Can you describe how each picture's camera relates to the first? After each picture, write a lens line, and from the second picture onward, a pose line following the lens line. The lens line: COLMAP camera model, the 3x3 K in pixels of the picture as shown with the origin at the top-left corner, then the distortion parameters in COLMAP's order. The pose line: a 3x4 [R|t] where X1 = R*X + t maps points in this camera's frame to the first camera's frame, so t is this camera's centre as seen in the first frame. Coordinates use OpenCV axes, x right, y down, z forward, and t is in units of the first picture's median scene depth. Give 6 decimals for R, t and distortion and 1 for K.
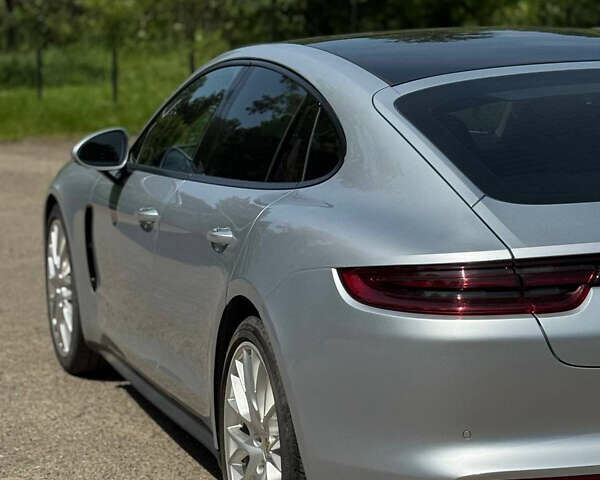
lens RADIAL K [[1827.1, 0, 300.0], [0, 1827.1, 240.0], [0, 0, 1]] dist [0.070909, 1.529181]
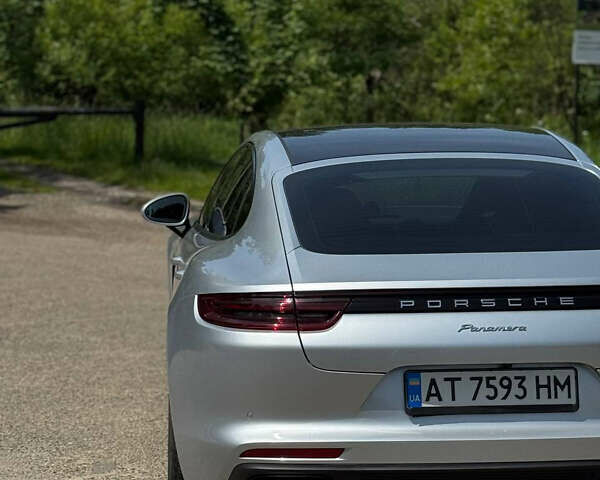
lens RADIAL K [[1827.1, 0, 300.0], [0, 1827.1, 240.0], [0, 0, 1]] dist [0.070909, 1.529181]
pose [[0.973862, 0.043065, -0.223022, 0.265081], [-0.052811, 0.997884, -0.037919, 0.014812], [0.220917, 0.048705, 0.974076, -0.214580]]
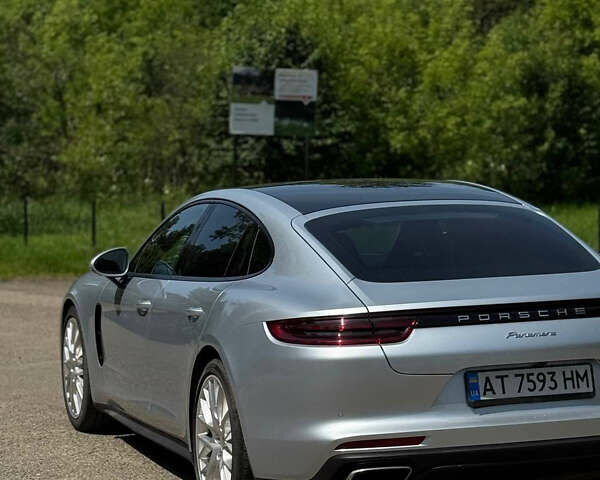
lens RADIAL K [[1827.1, 0, 300.0], [0, 1827.1, 240.0], [0, 0, 1]] dist [0.070909, 1.529181]
pose [[0.999796, 0.003188, 0.019935, 0.011715], [-0.001490, 0.996413, -0.084608, 0.053922], [-0.020133, 0.084561, 0.996215, -0.430463]]
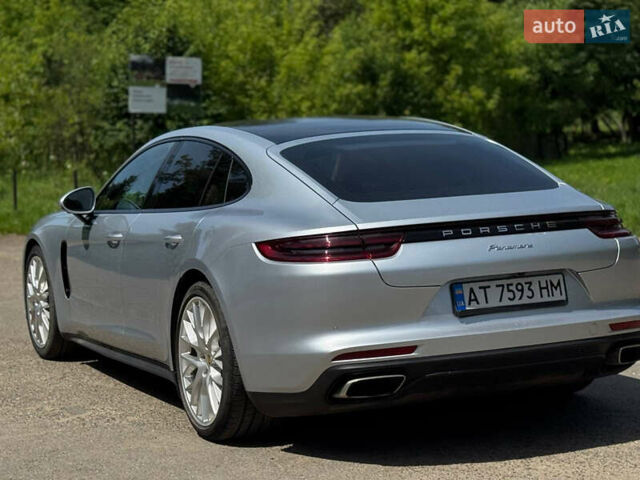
lens RADIAL K [[1461.7, 0, 320.0], [0, 1461.7, 240.0], [0, 0, 1]] dist [0.189017, -0.873259]
pose [[0.991893, -0.021963, 0.125162, -0.060952], [0.029989, 0.997588, -0.062608, 0.067045], [-0.123485, 0.065854, 0.990159, -0.249444]]
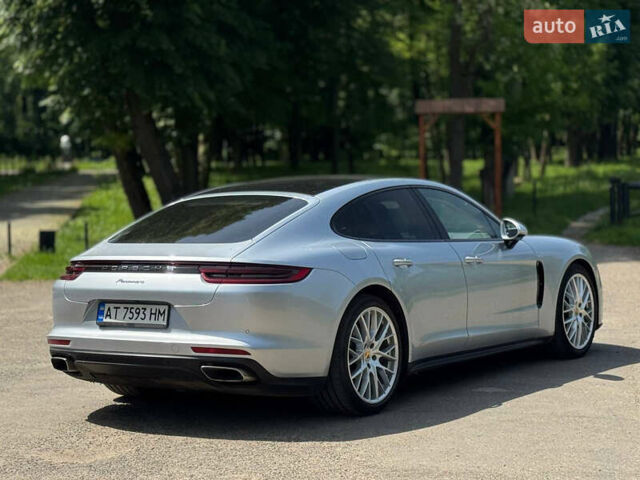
lens RADIAL K [[1461.7, 0, 320.0], [0, 1461.7, 240.0], [0, 0, 1]] dist [0.189017, -0.873259]
pose [[0.606072, 0.050178, -0.793825, 1.253761], [-0.100215, 0.994872, -0.013627, -0.015265], [0.789071, 0.087812, 0.607993, -0.013433]]
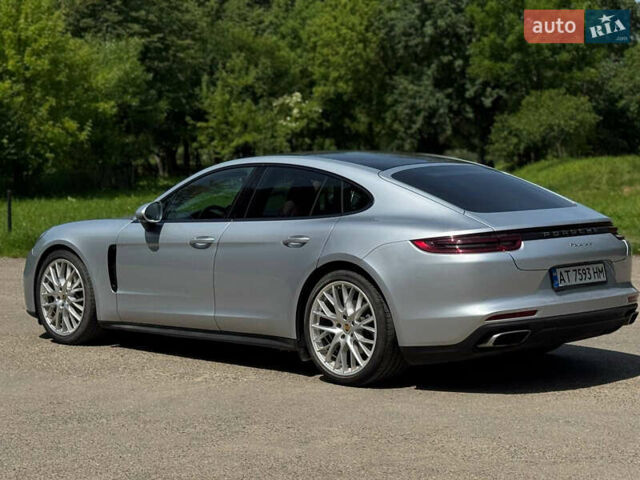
lens RADIAL K [[1461.7, 0, 320.0], [0, 1461.7, 240.0], [0, 0, 1]] dist [0.189017, -0.873259]
pose [[0.893480, -0.011803, 0.448947, -0.637473], [0.048727, 0.996301, -0.070781, 0.097247], [-0.446451, 0.085117, 0.890751, -0.451861]]
